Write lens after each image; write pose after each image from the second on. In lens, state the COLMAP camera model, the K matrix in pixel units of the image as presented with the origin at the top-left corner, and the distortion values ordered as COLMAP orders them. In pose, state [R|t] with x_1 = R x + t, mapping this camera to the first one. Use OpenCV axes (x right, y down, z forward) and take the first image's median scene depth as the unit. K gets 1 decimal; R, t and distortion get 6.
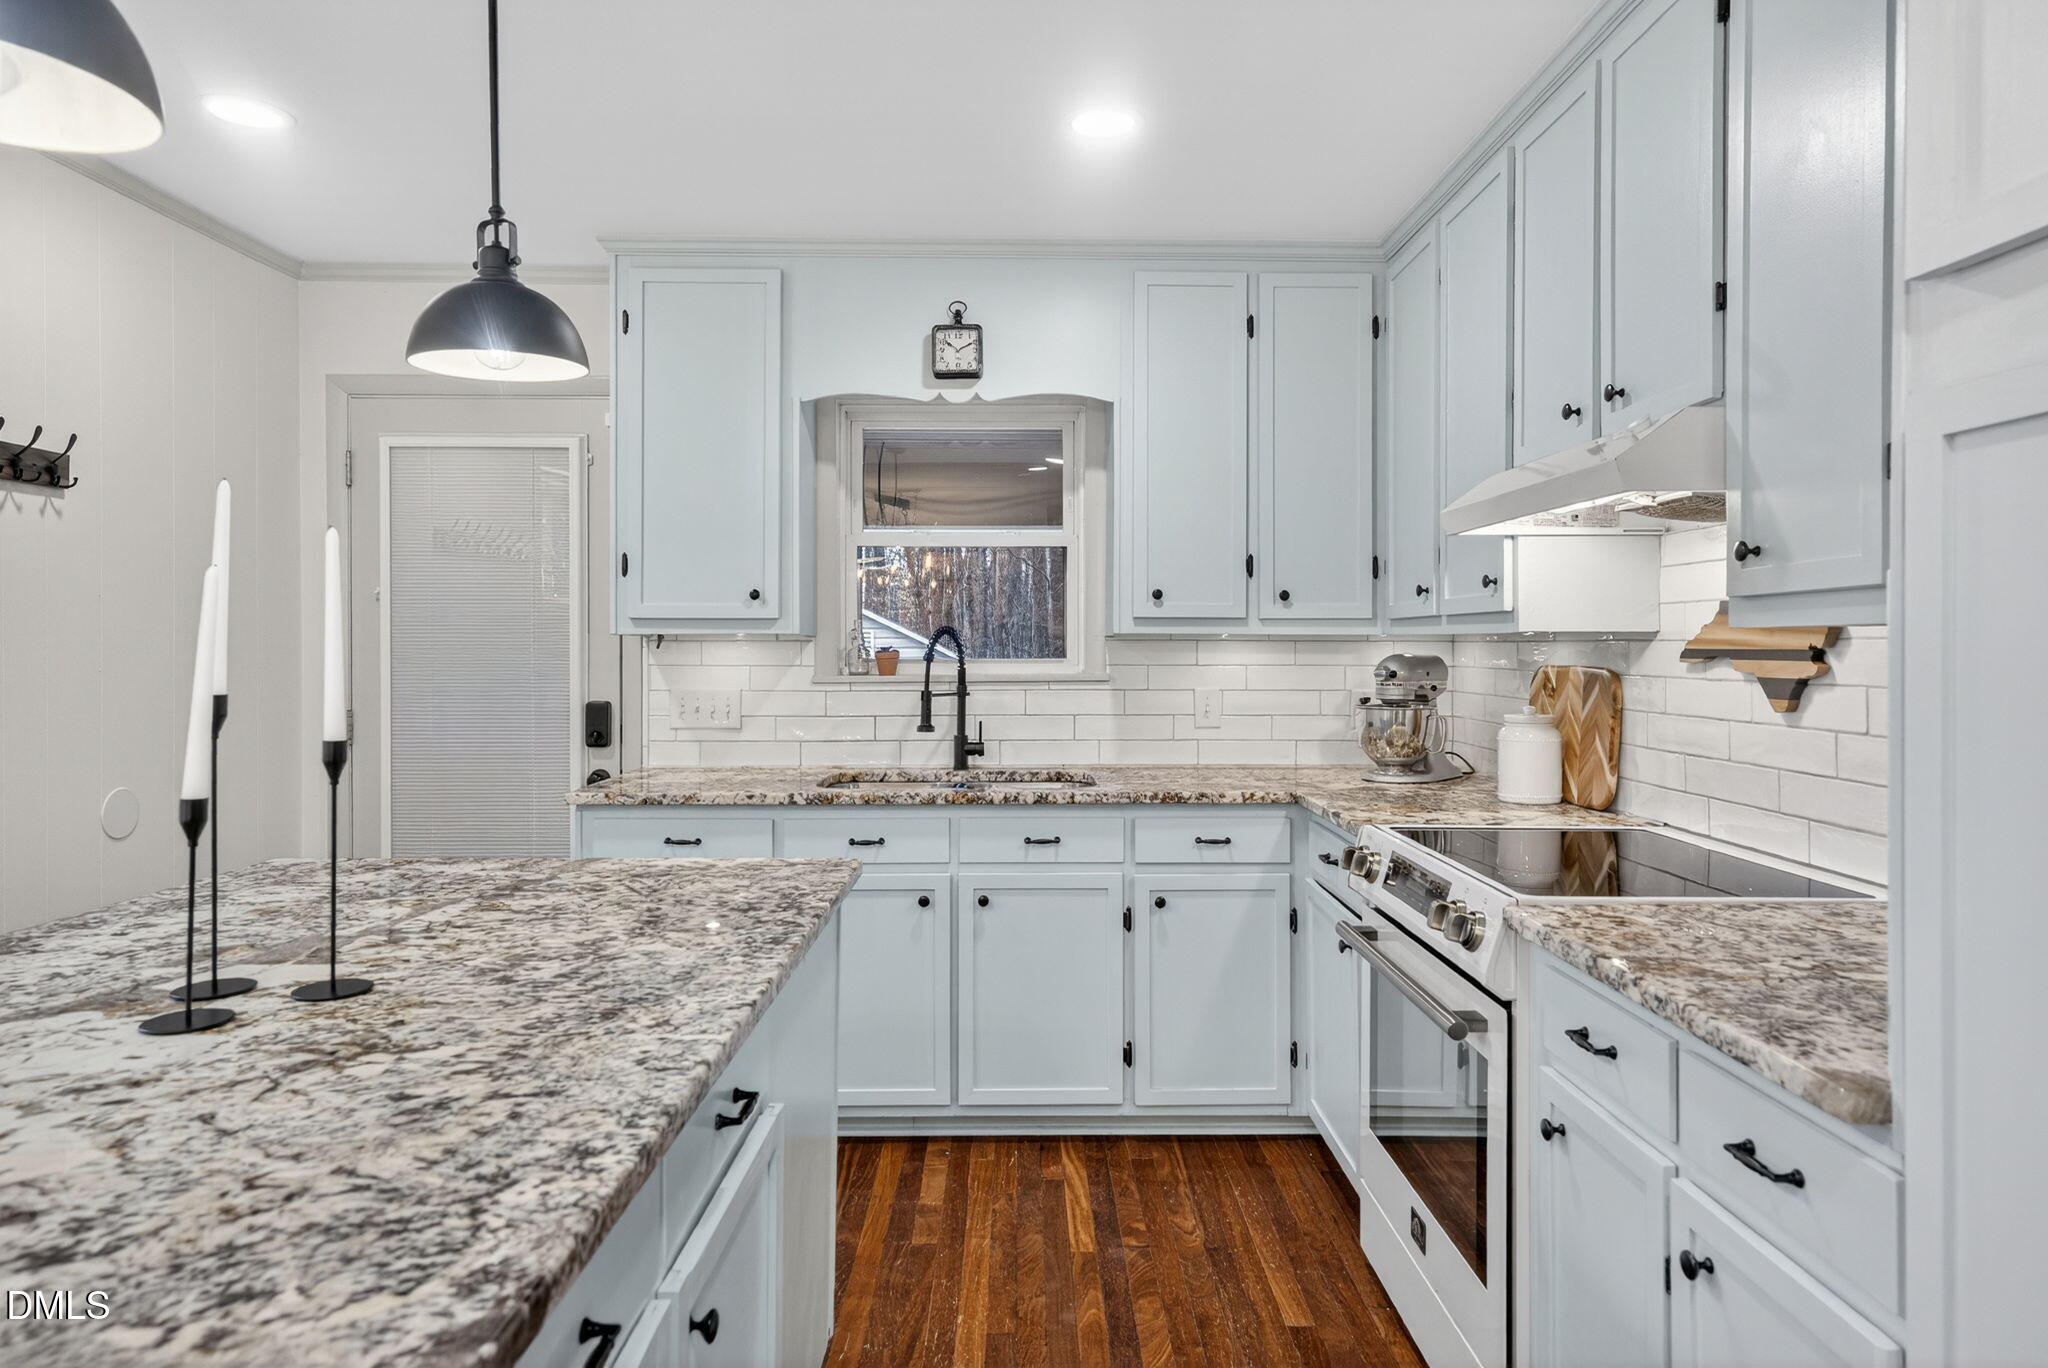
lens RADIAL K [[1234.0, 0, 1035.1], [0, 1234.0, 653.0], [0, 0, 1]] dist [0.016290, 0.002630]
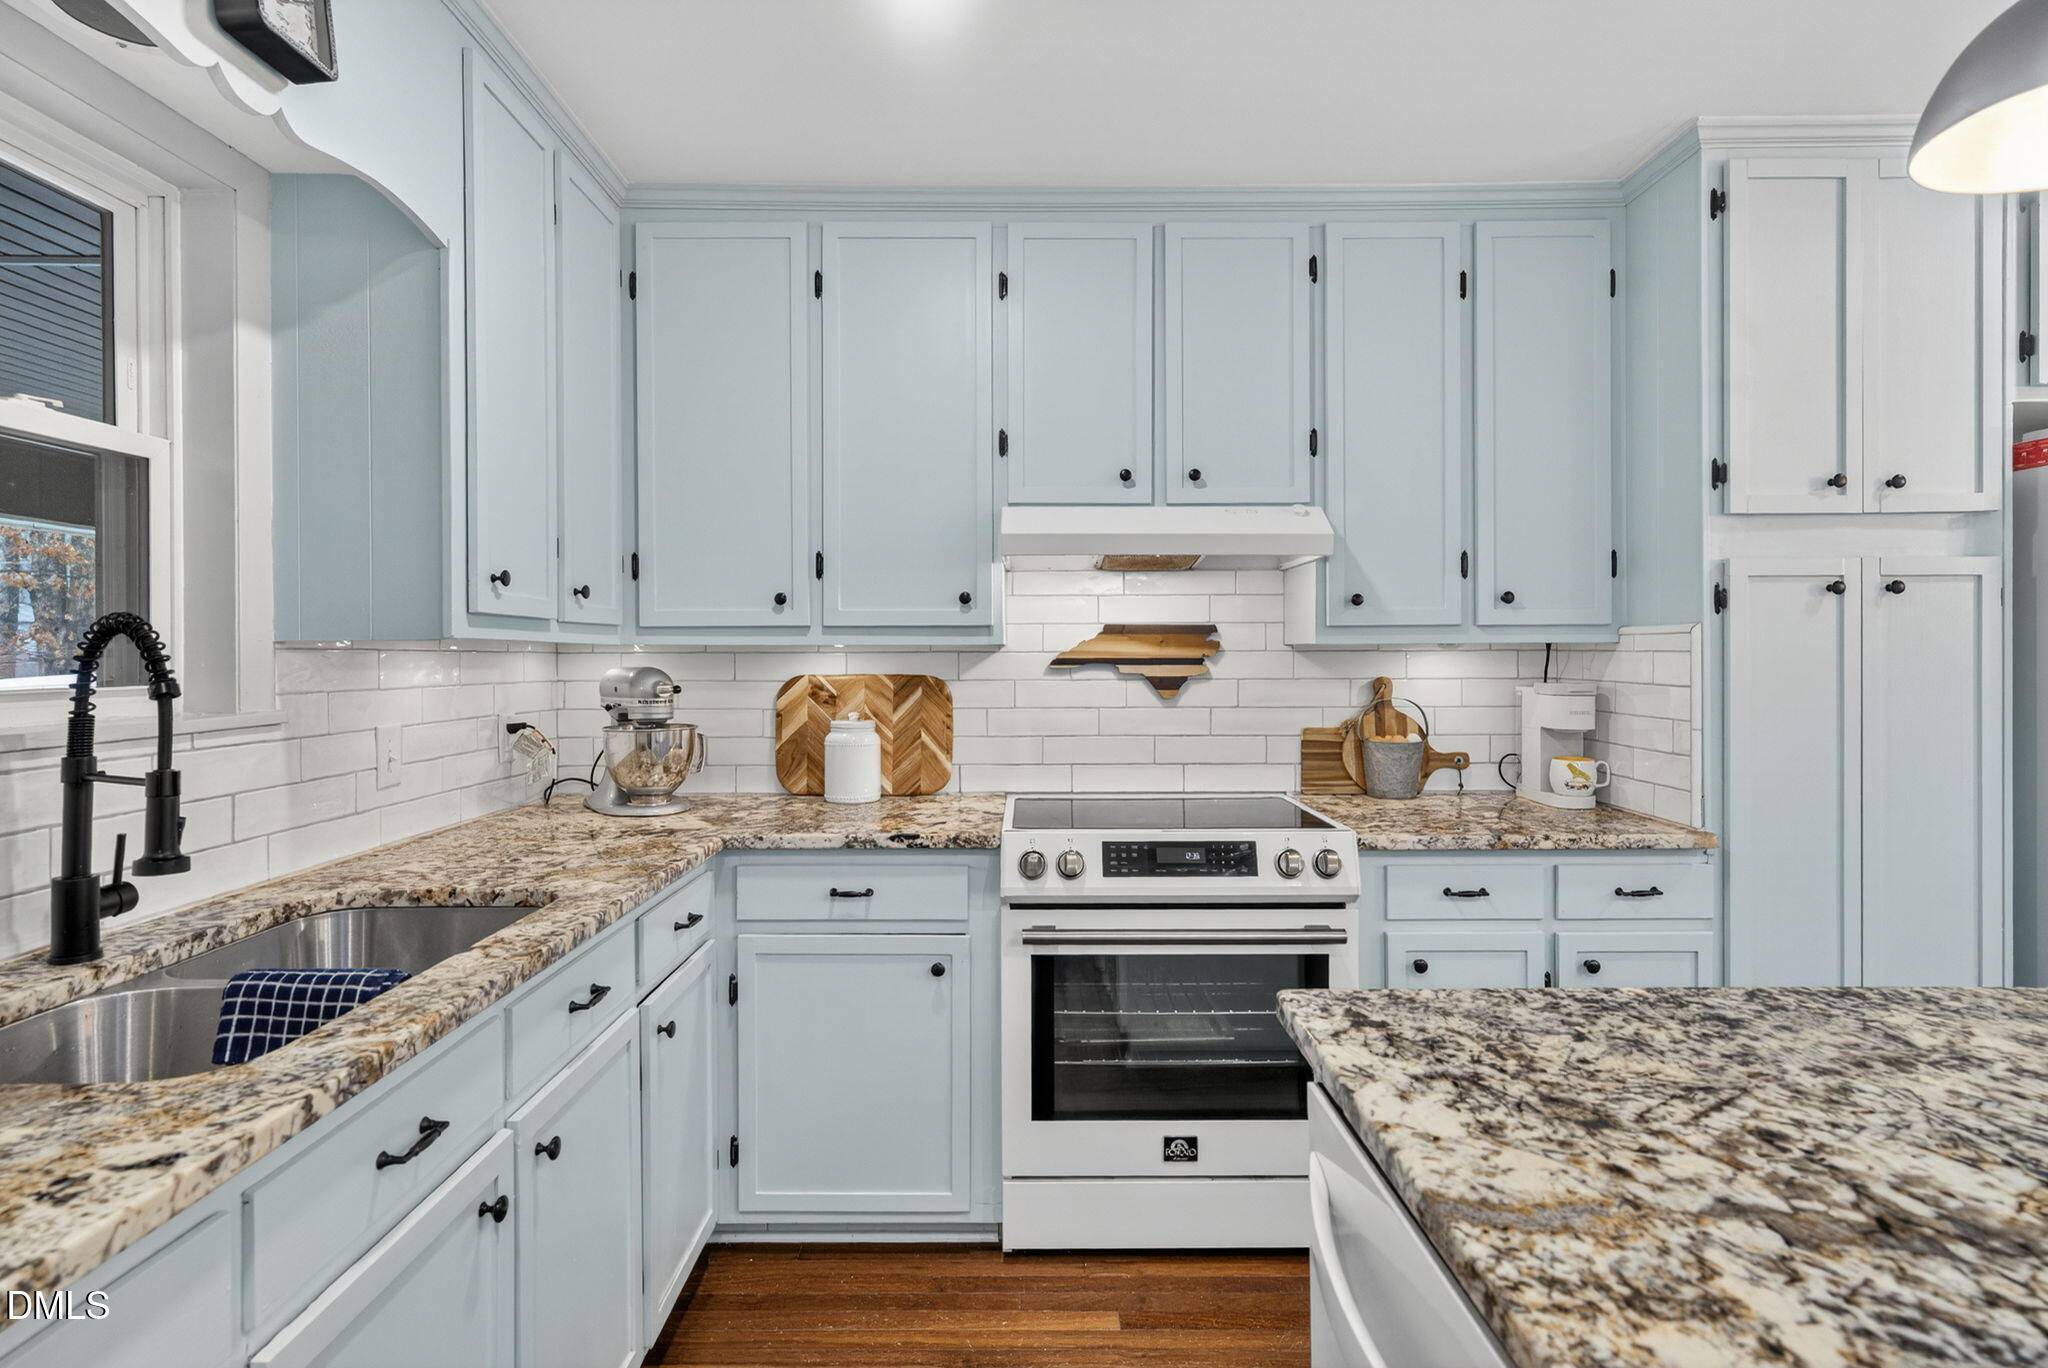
lens RADIAL K [[1040.9, 0, 1025.4], [0, 1040.9, 664.2], [0, 0, 1]] dist [0.000414, -0.000176]
pose [[0.008367, -0.007846, 0.999934, -0.474930], [0.009482, 0.999925, 0.007767, -0.004626], [-0.999920, 0.009416, 0.008441, 0.789893]]
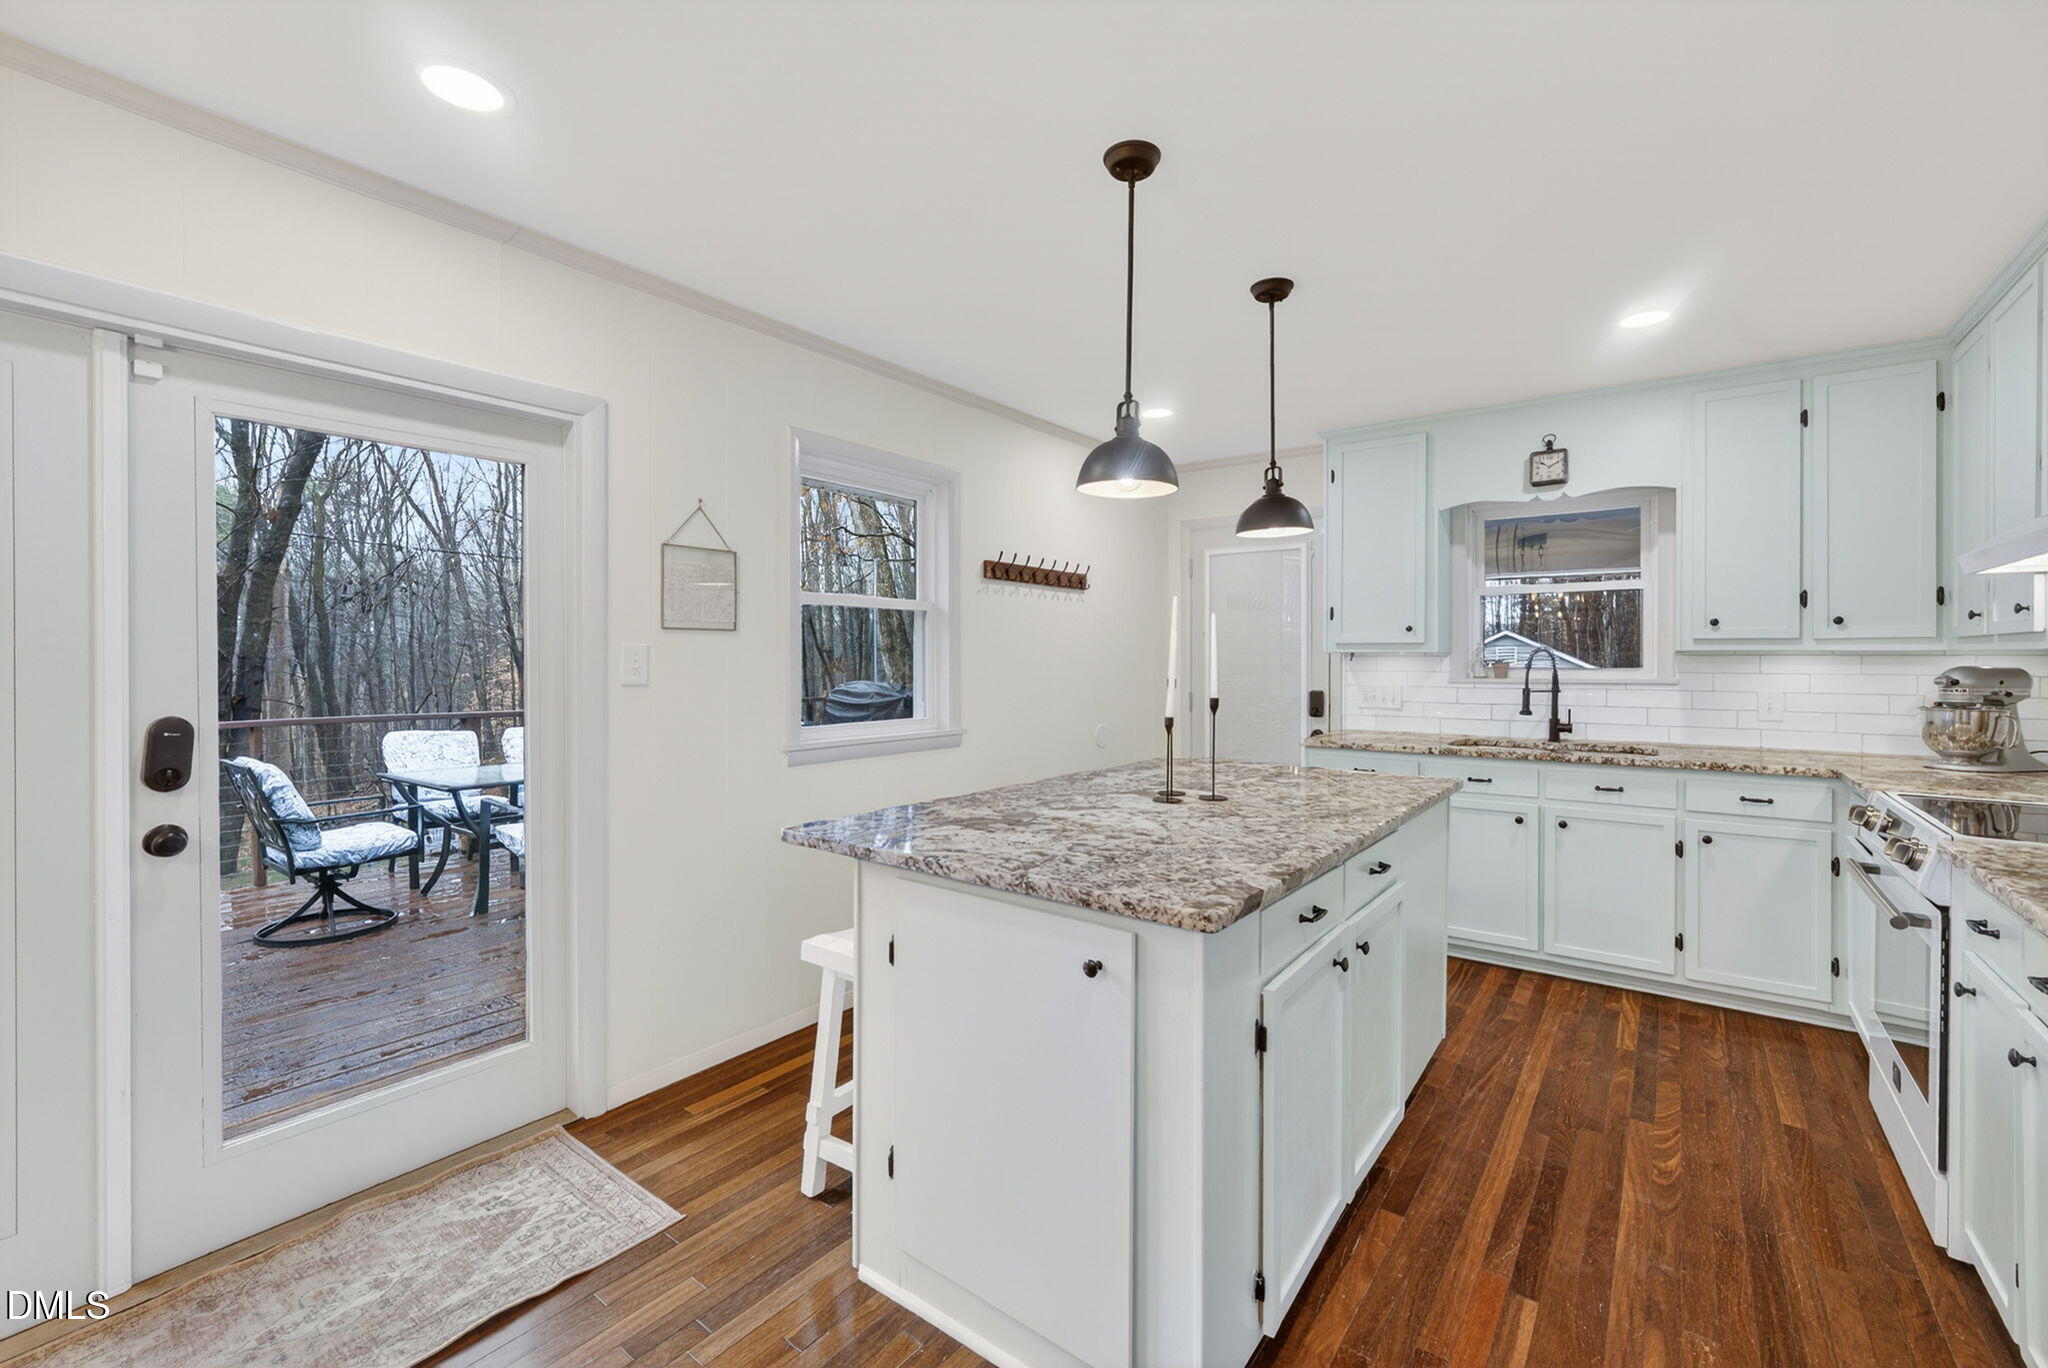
lens RADIAL K [[856.7, 0, 1038.2], [0, 856.7, 662.4], [0, 0, 1]] dist [-0.004768, 0.001210]
pose [[0.794536, 0.002259, -0.607213, 0.085726], [-0.002881, 0.999996, -0.000050, 0.000112], [0.607211, 0.001789, 0.794539, -0.249726]]
